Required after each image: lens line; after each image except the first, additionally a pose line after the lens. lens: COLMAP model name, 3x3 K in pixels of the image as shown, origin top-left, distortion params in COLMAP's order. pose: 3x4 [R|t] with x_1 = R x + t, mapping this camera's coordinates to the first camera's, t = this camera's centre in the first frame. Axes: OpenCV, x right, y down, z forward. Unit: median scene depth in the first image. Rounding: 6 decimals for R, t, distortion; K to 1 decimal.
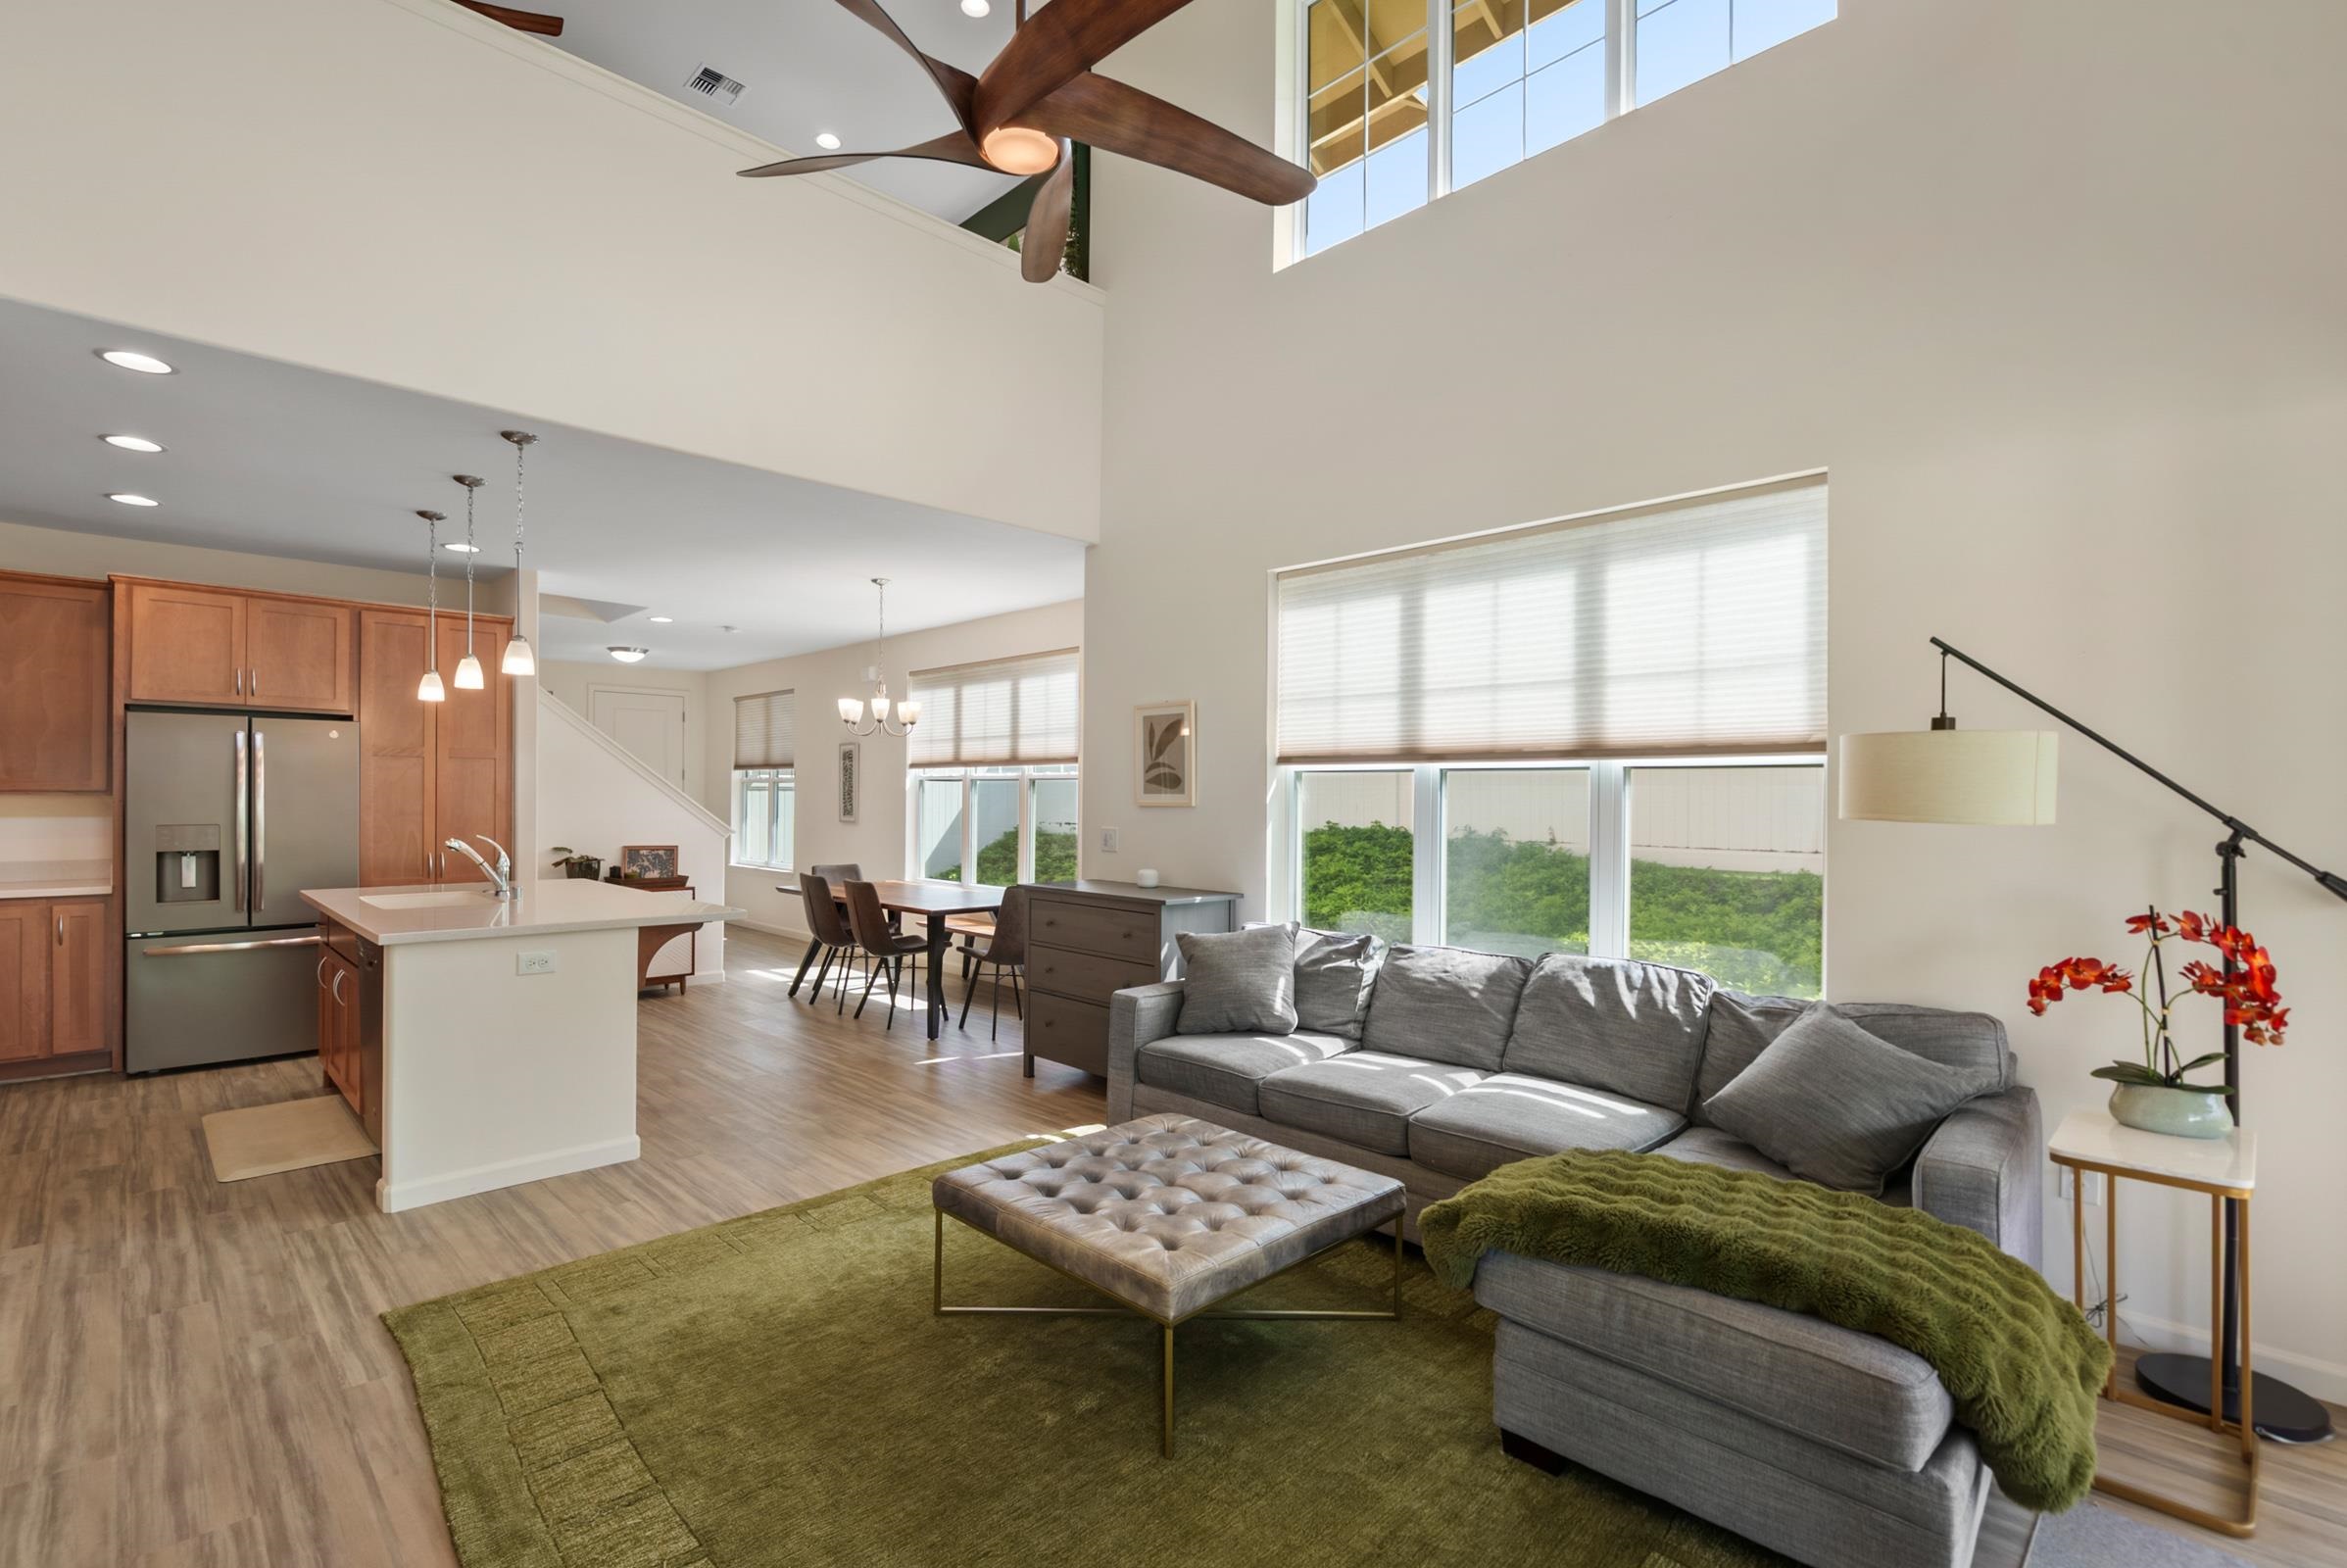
lens RADIAL K [[1083.0, 0, 1169.8], [0, 1083.0, 790.6], [0, 0, 1]] dist [0.002327, 0.000154]
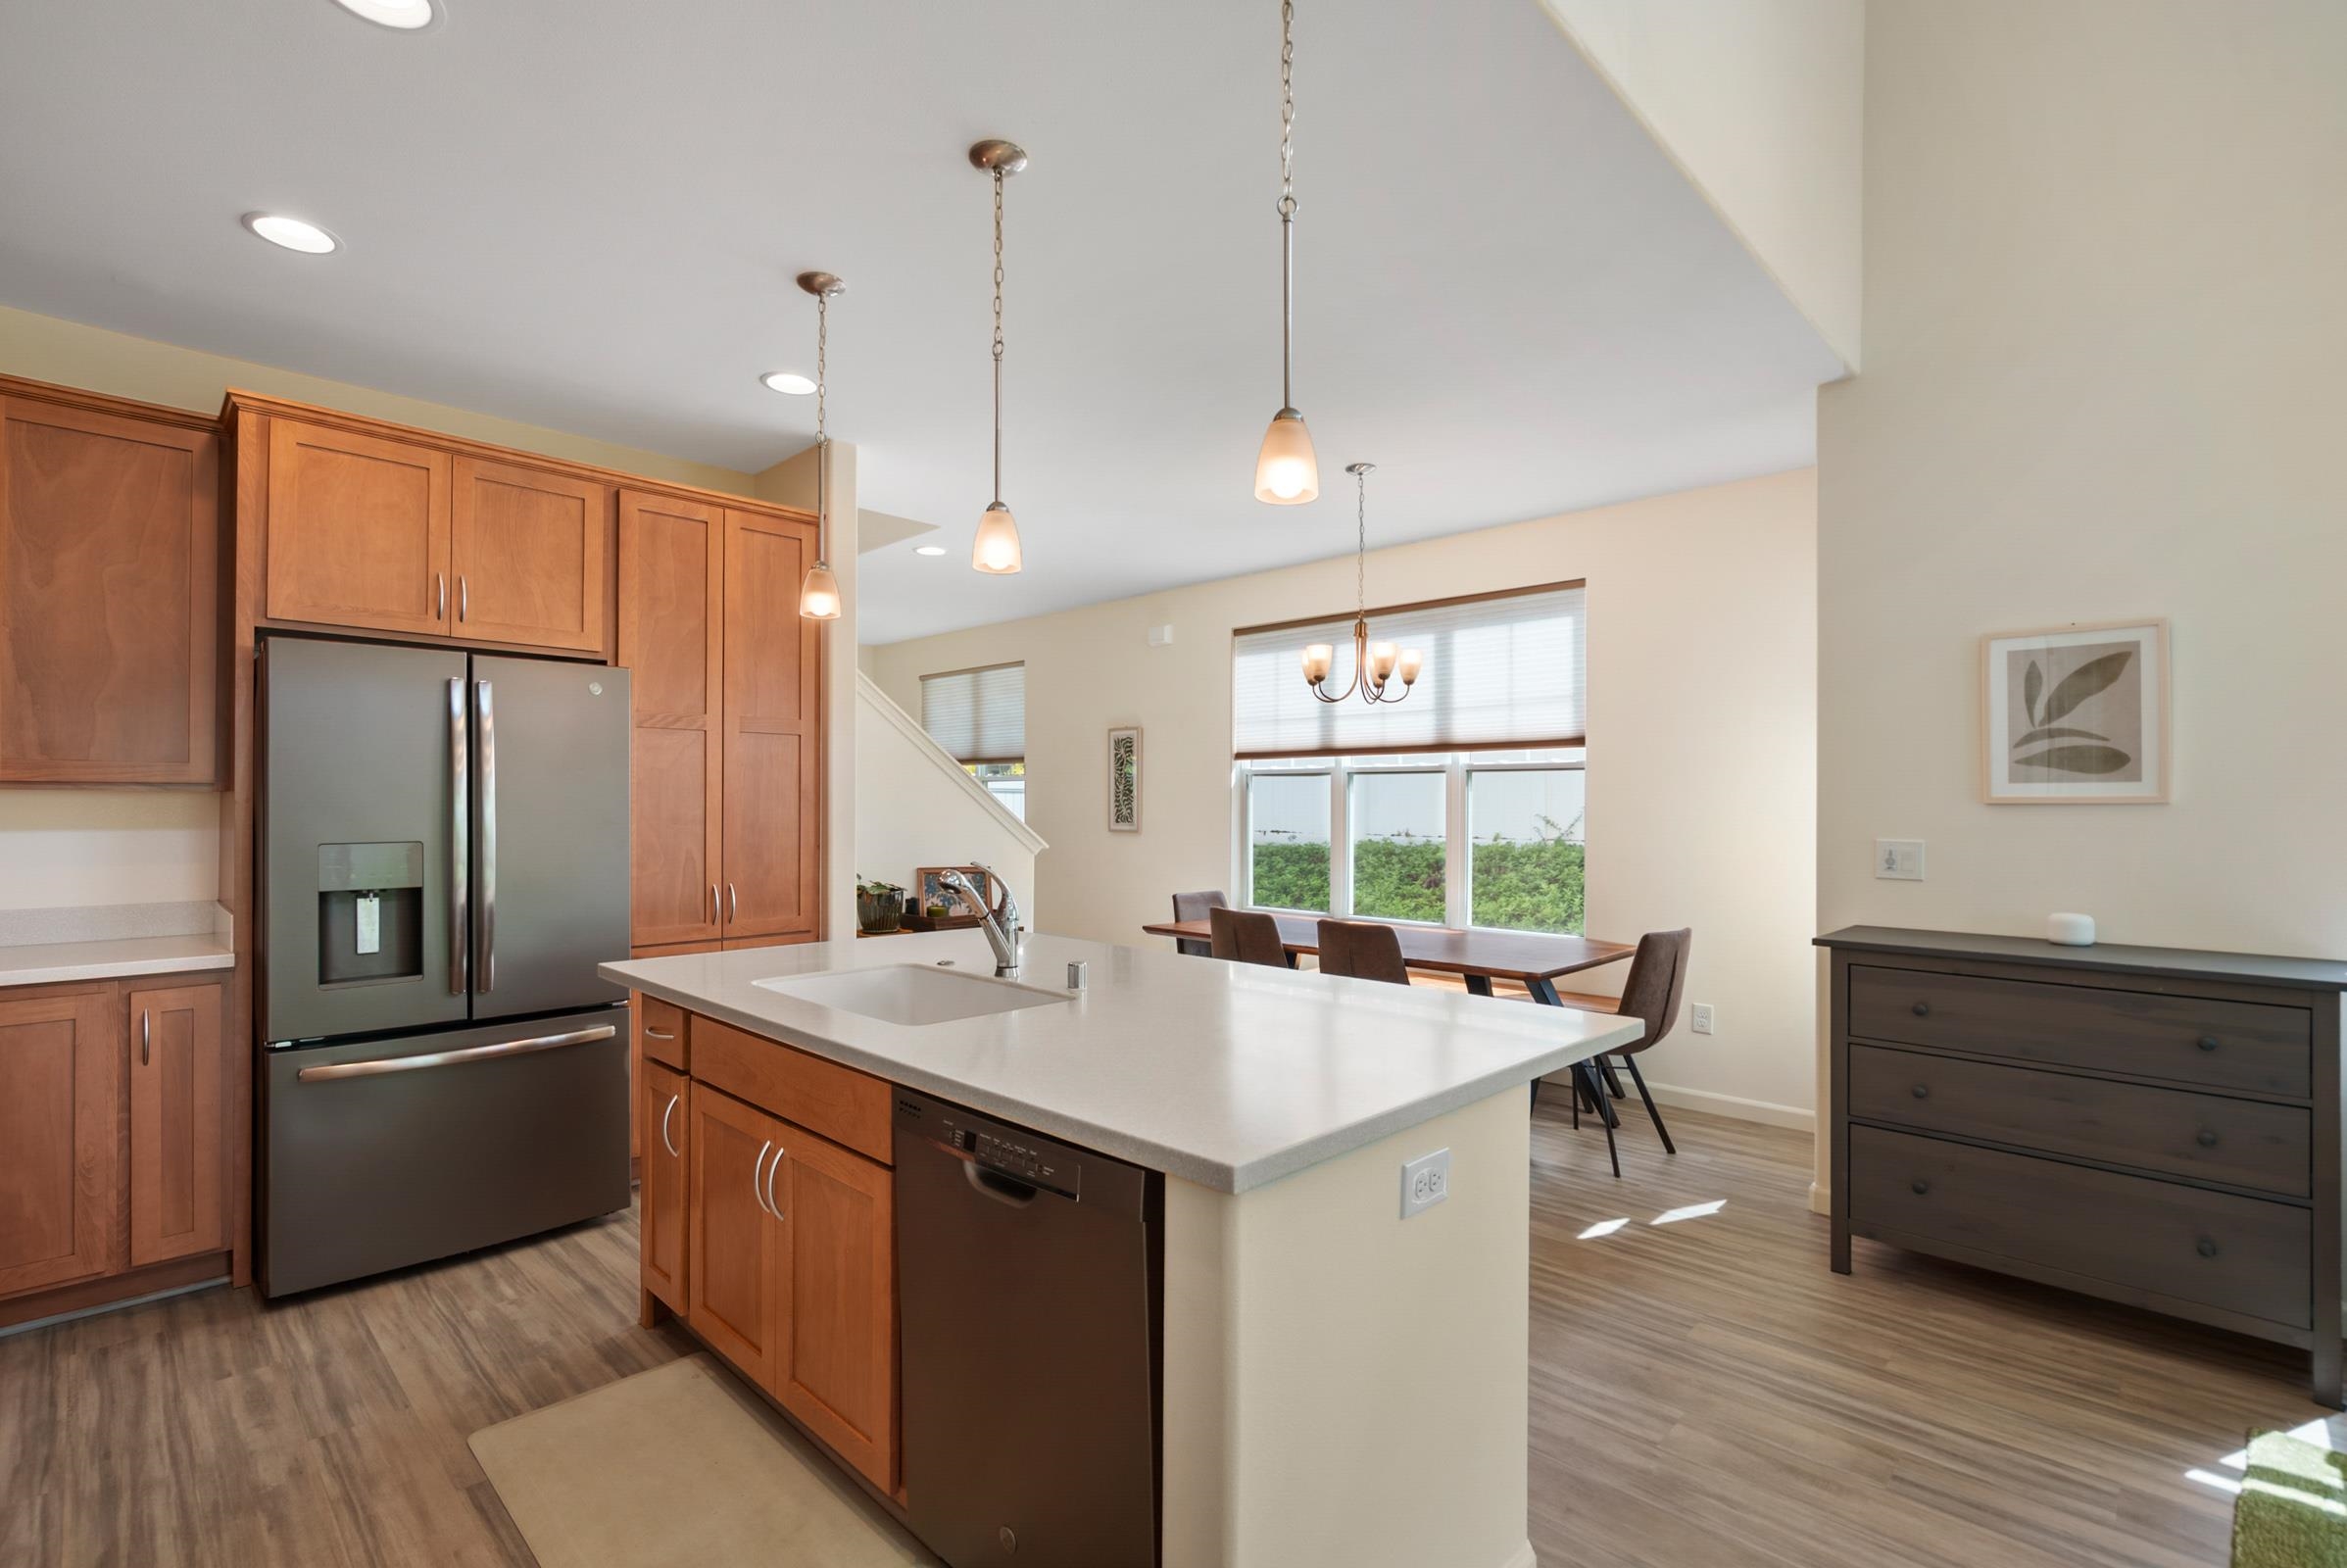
lens RADIAL K [[1083.0, 0, 1169.8], [0, 1083.0, 790.6], [0, 0, 1]] dist [0.002327, 0.000154]
pose [[0.999815, -0.003064, 0.019003, -0.496128], [0.003181, 0.999976, -0.006097, 0.009449], [-0.018984, 0.006157, 0.999801, 0.426288]]
